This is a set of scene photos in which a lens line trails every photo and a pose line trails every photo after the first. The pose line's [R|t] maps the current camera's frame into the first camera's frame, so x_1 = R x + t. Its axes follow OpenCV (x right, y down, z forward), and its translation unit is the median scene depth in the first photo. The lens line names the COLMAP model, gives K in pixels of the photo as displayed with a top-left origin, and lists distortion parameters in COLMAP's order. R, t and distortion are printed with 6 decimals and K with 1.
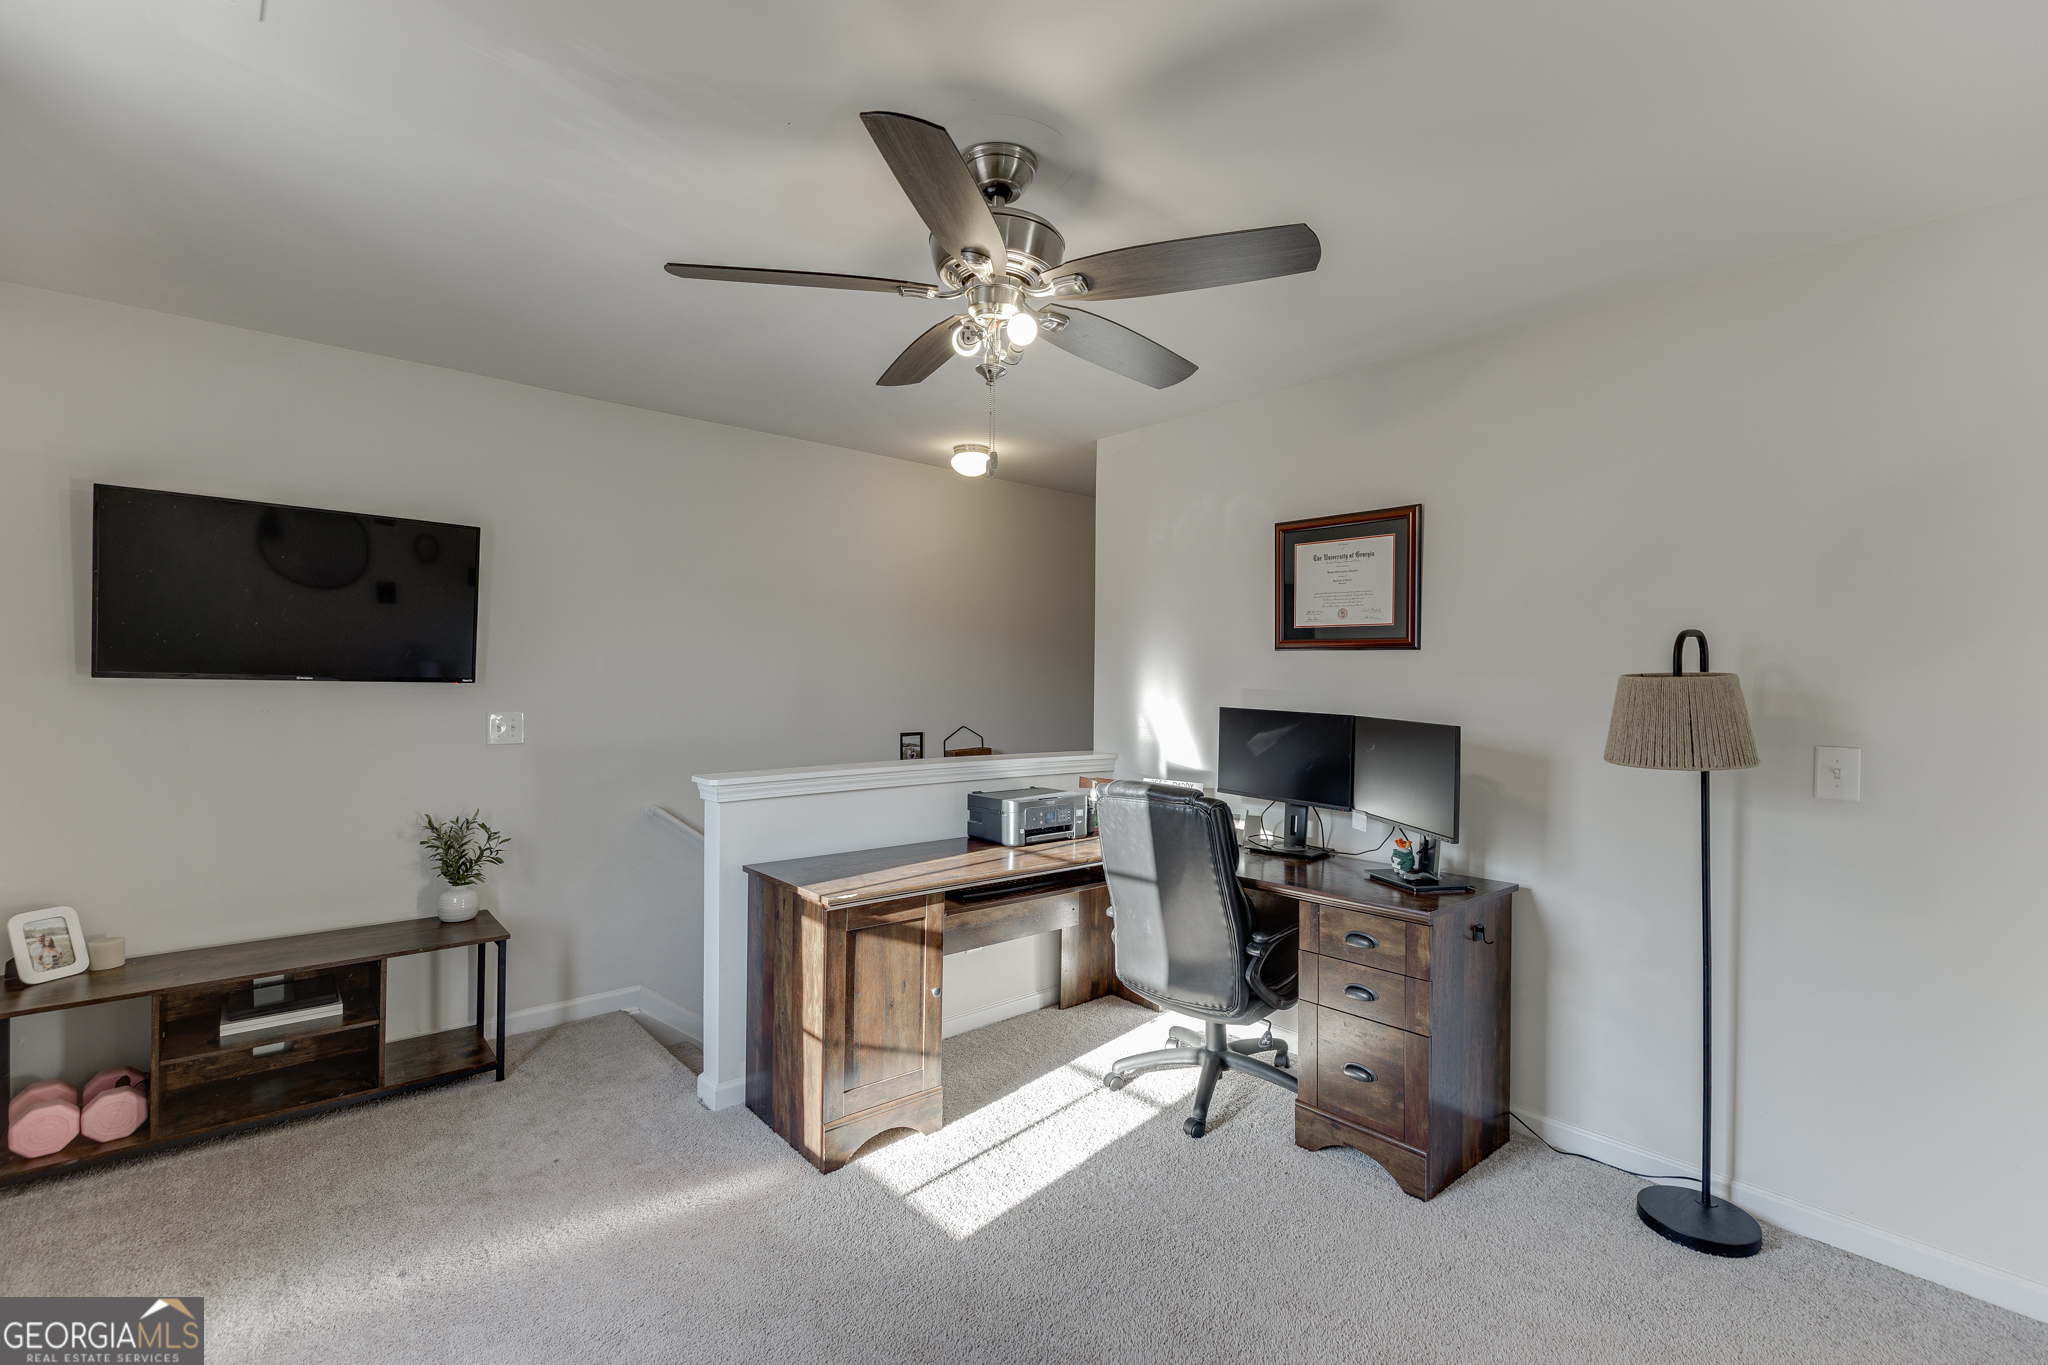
lens RADIAL K [[911.4, 0, 1035.3], [0, 911.4, 685.3], [0, 0, 1]] dist [0.003008, -0.000597]
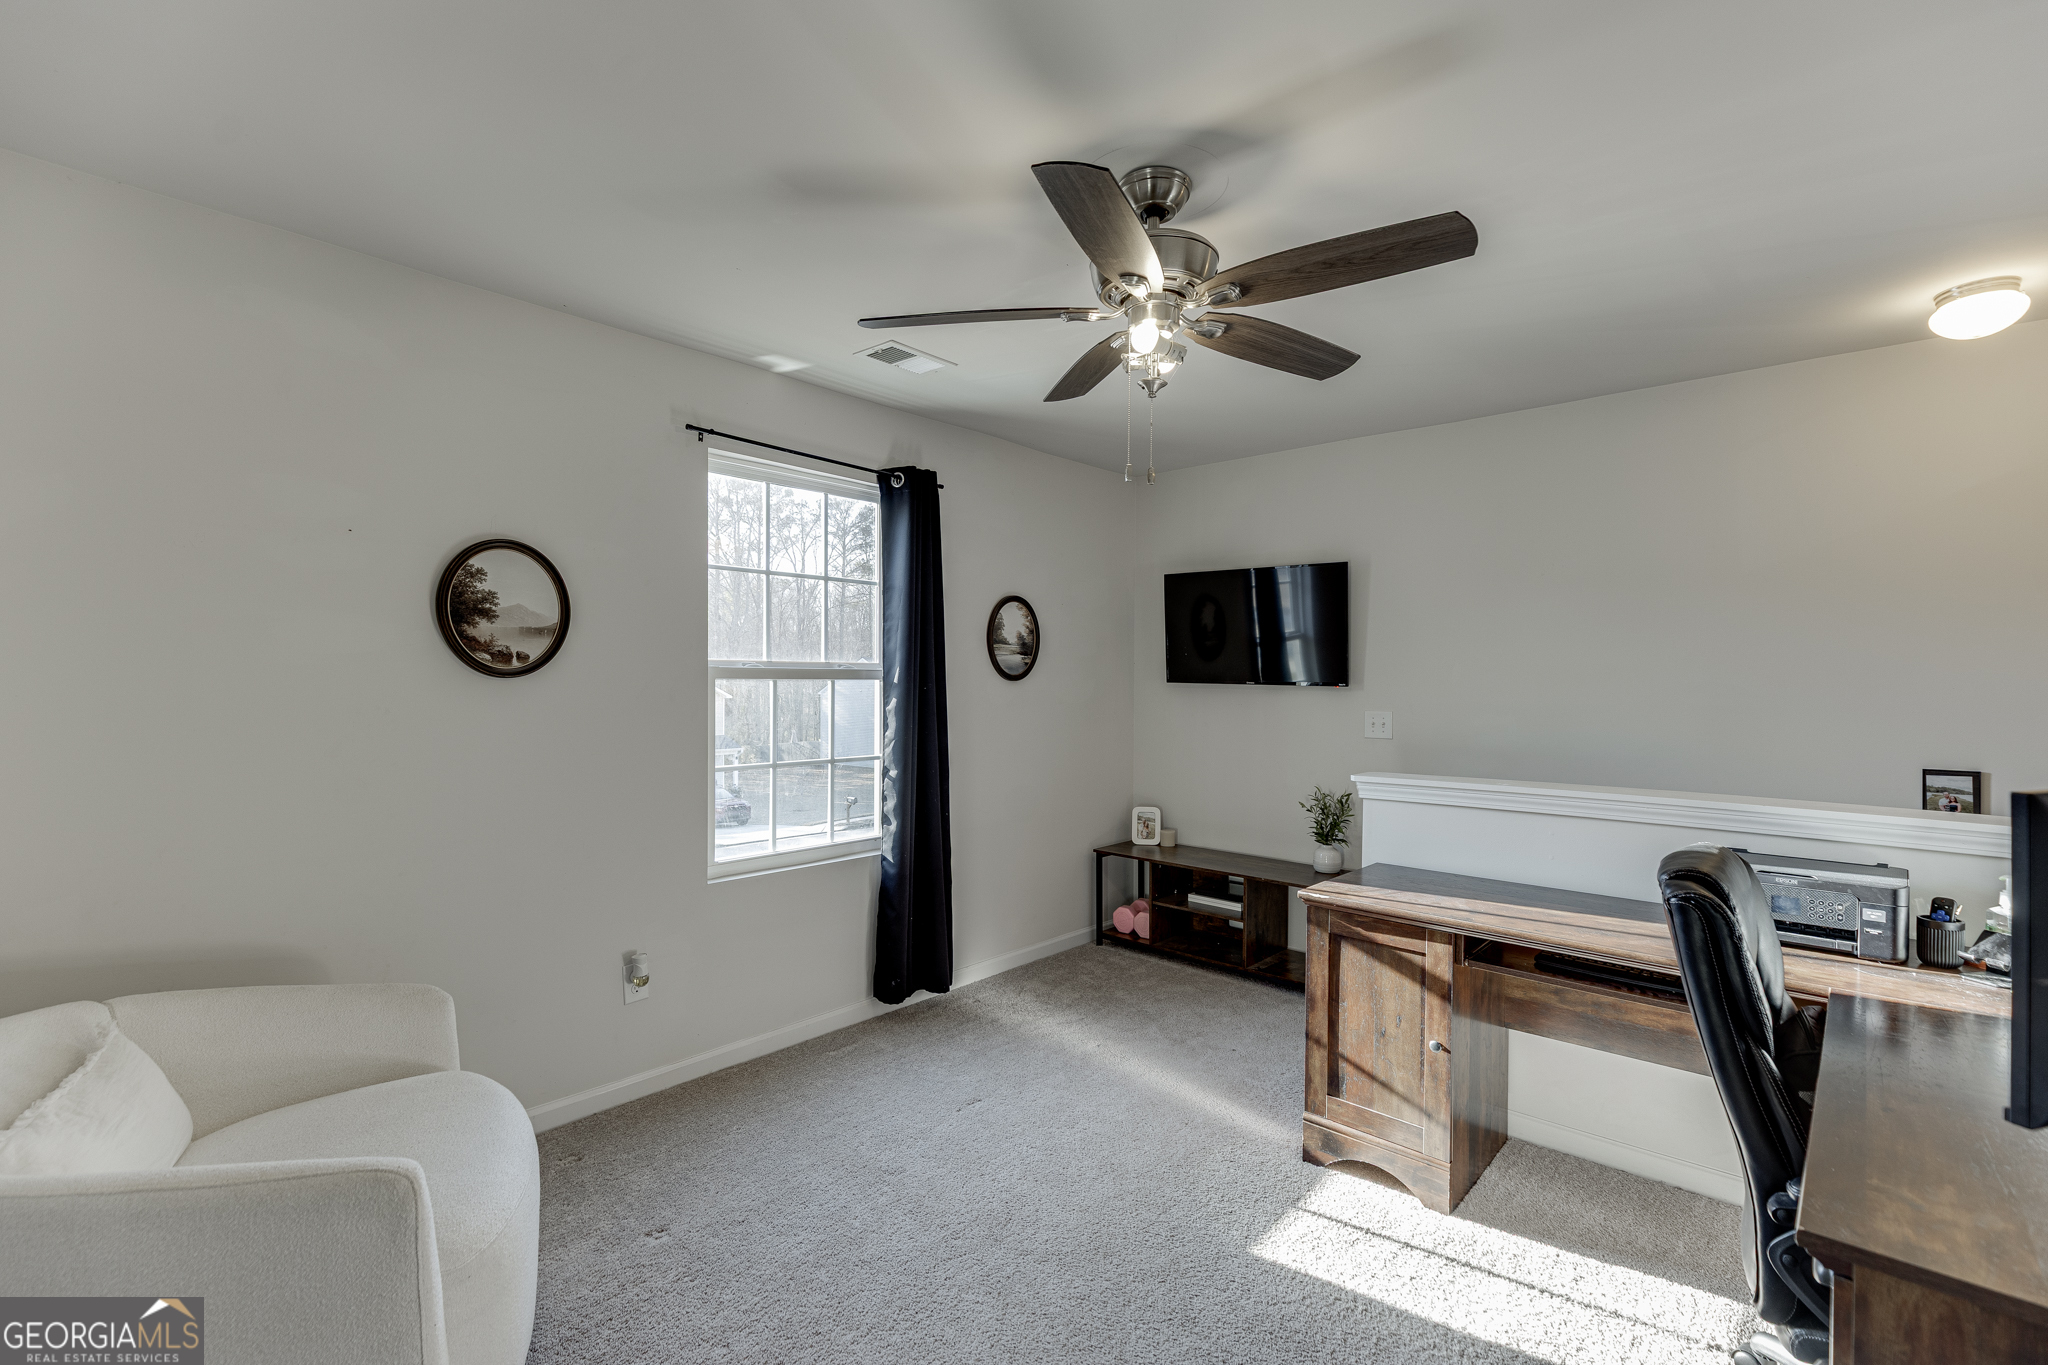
lens RADIAL K [[911.4, 0, 1035.3], [0, 911.4, 685.3], [0, 0, 1]] dist [0.003008, -0.000597]
pose [[0.118627, -0.001460, -0.992938, 0.717112], [-0.011102, 0.999934, -0.002796, 0.004940], [0.992877, 0.011355, 0.118603, 0.539285]]
